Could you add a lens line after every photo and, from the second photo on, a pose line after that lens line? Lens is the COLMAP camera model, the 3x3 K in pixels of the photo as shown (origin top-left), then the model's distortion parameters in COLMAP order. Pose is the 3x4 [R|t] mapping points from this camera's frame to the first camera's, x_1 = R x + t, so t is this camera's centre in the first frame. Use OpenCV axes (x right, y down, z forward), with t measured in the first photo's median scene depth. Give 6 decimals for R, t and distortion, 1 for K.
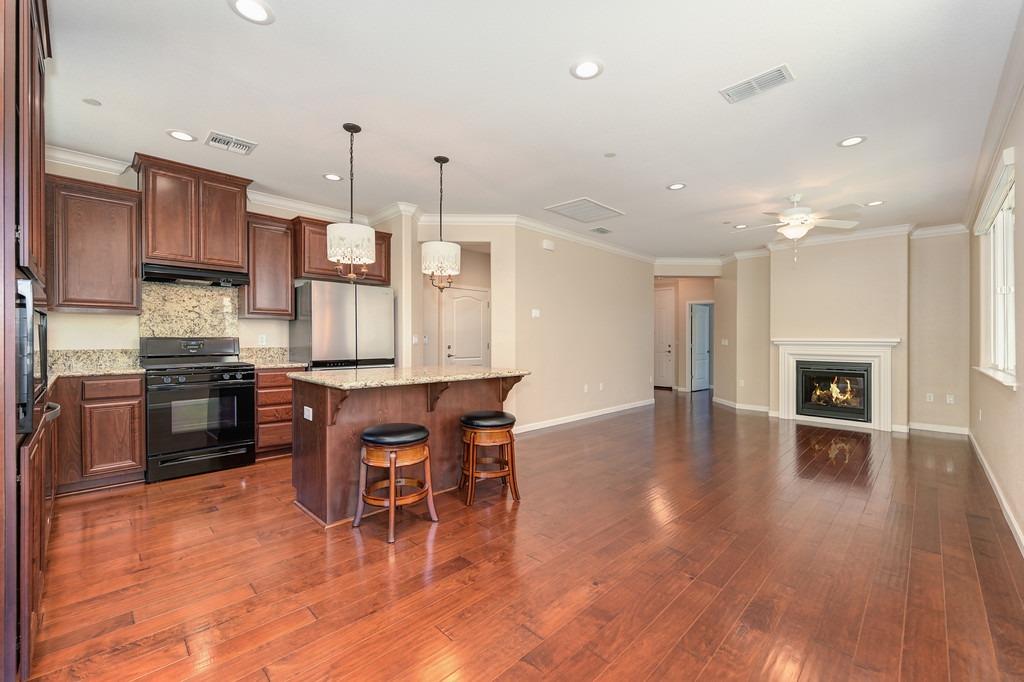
lens RADIAL K [[420.8, 0, 512.7], [0, 420.8, 339.2], [0, 0, 1]] dist [0.000107, -0.000060]
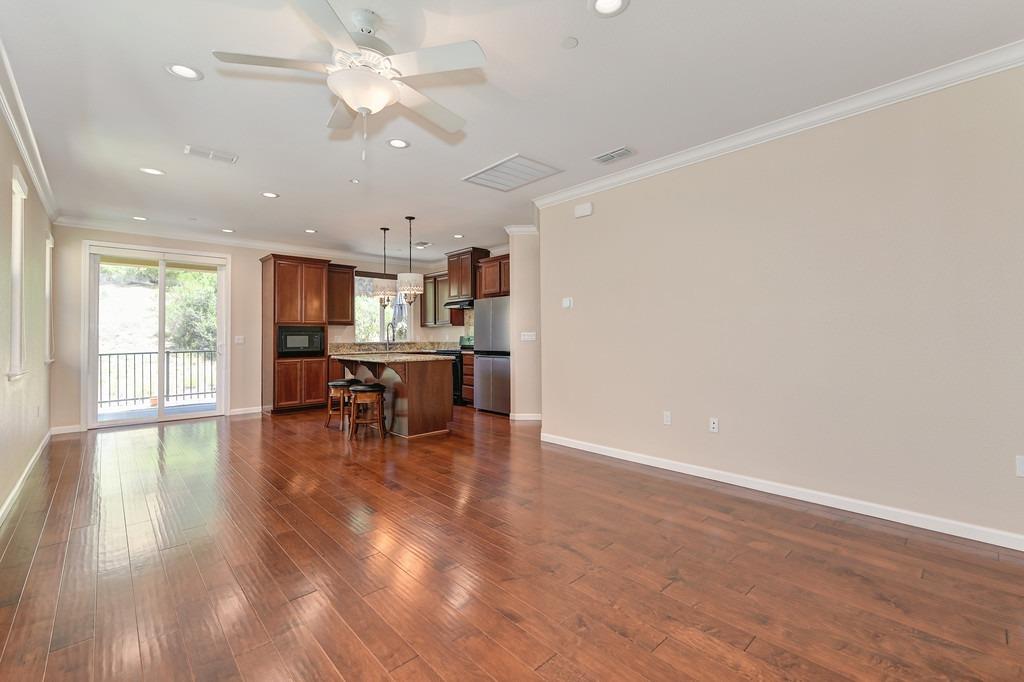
lens RADIAL K [[438.0, 0, 516.4], [0, 438.0, 328.5], [0, 0, 1]] dist [-0.000247, 0.000087]
pose [[-0.034833, -0.024480, -0.999093, 0.869185], [0.008932, 0.999652, -0.024805, 0.008439], [0.999353, -0.009788, -0.034602, 0.897991]]
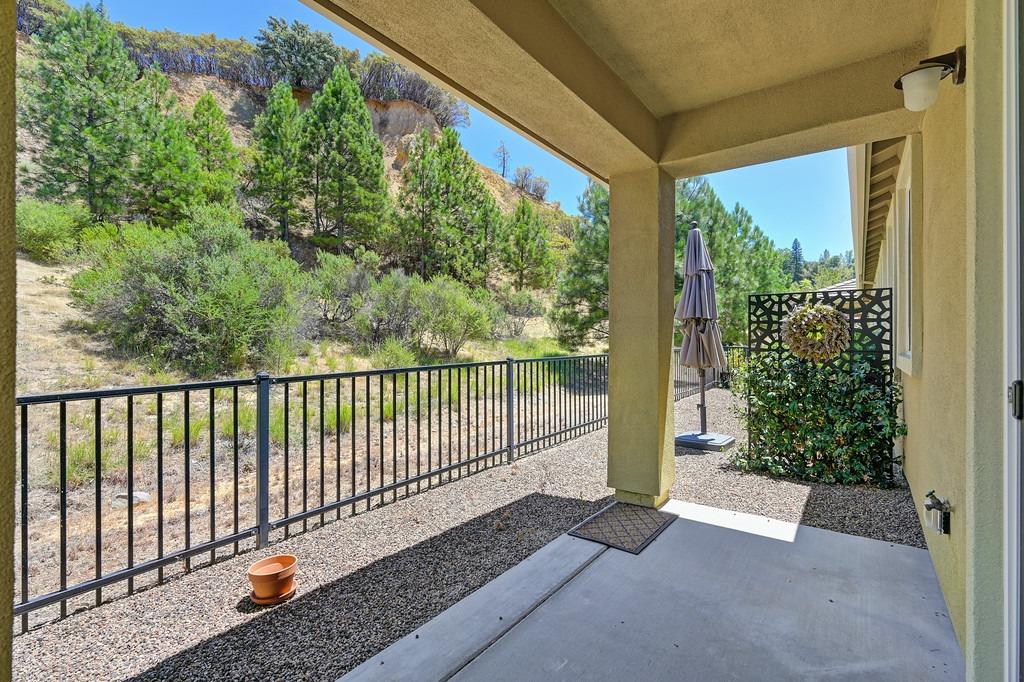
lens RADIAL K [[458.4, 0, 512.0], [0, 458.4, 341.0], [0, 0, 1]] dist [0.000216, -0.000051]
pose [[0.130382, -0.003576, -0.991457, -0.078445], [-0.003418, 0.999986, -0.004056, 0.003158], [0.991458, 0.003918, 0.130368, -0.137818]]
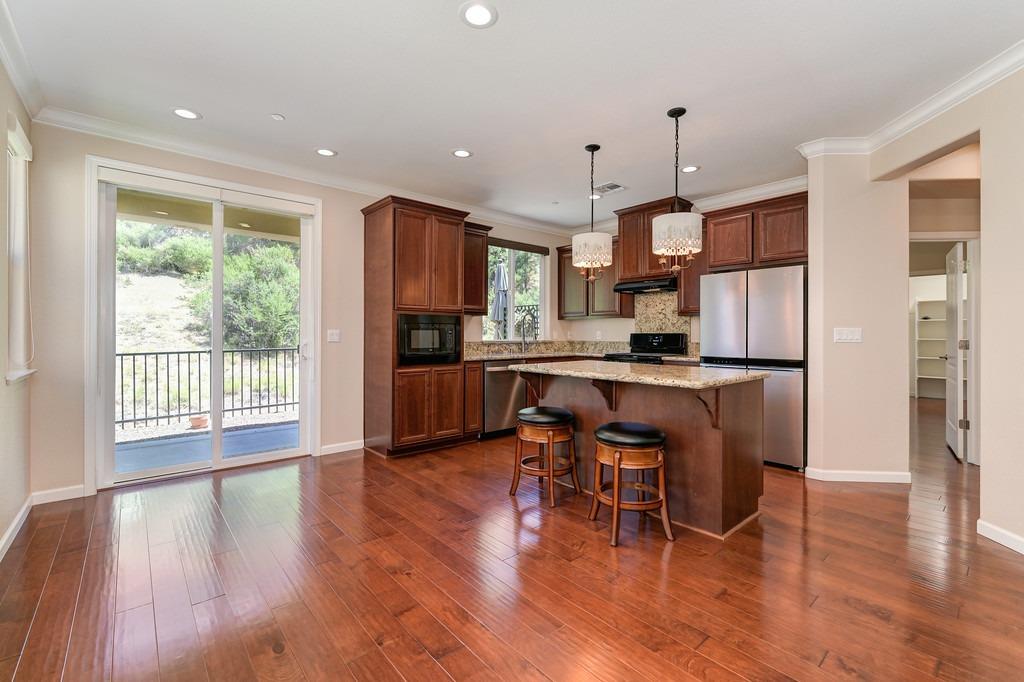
lens RADIAL K [[437.8, 0, 513.5], [0, 437.8, 333.9], [0, 0, 1]] dist [0.000163, -0.000302]
pose [[-0.067746, -0.006016, -0.997684, 0.434503], [-0.000841, 0.999982, -0.005973, 0.004078], [0.997702, 0.000435, -0.067750, 0.464056]]
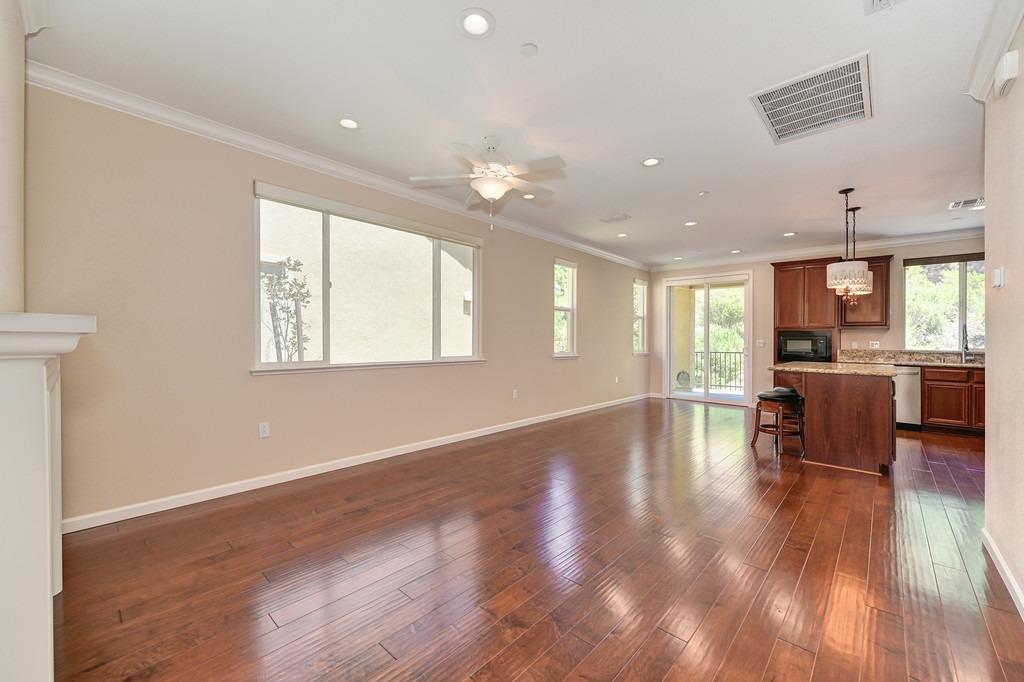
lens RADIAL K [[405.5, 0, 520.7], [0, 405.5, 337.6], [0, 0, 1]] dist [-0.000997, -0.000102]
pose [[-0.999036, -0.016261, -0.040772, 0.491118], [-0.016071, 0.999858, -0.004984, 0.003395], [0.040847, -0.004324, -0.999156, 1.315875]]
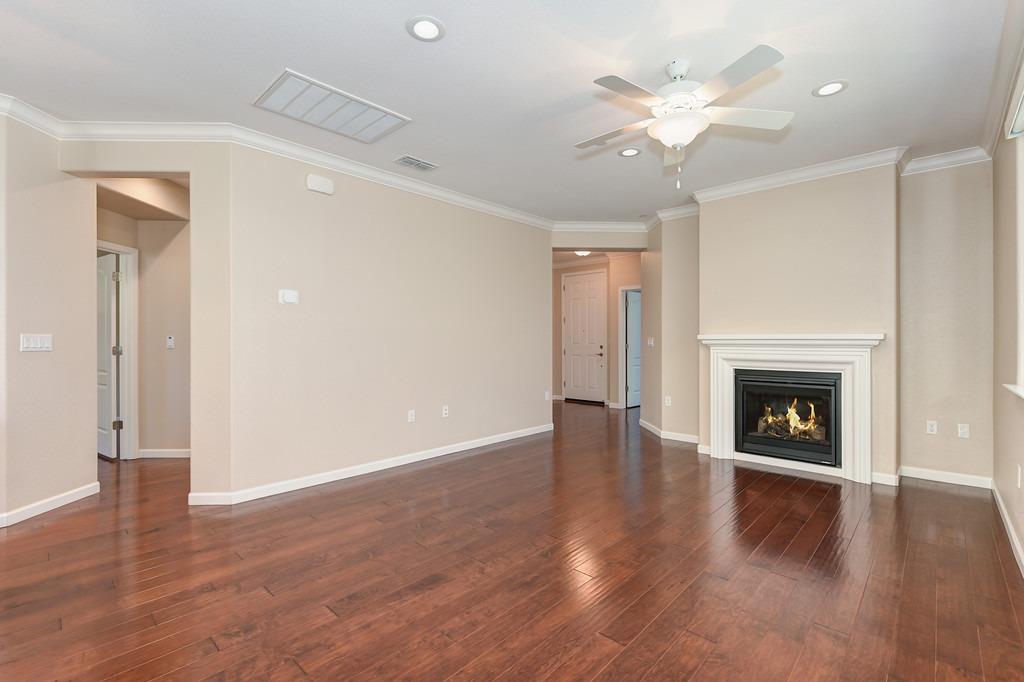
lens RADIAL K [[458.4, 0, 512.0], [0, 458.4, 341.0], [0, 0, 1]] dist [0.000216, -0.000051]
pose [[0.999545, -0.007267, 0.029259, 0.339571], [0.007183, 0.999970, 0.002965, 0.002772], [-0.029279, -0.002754, 0.999567, 0.327812]]
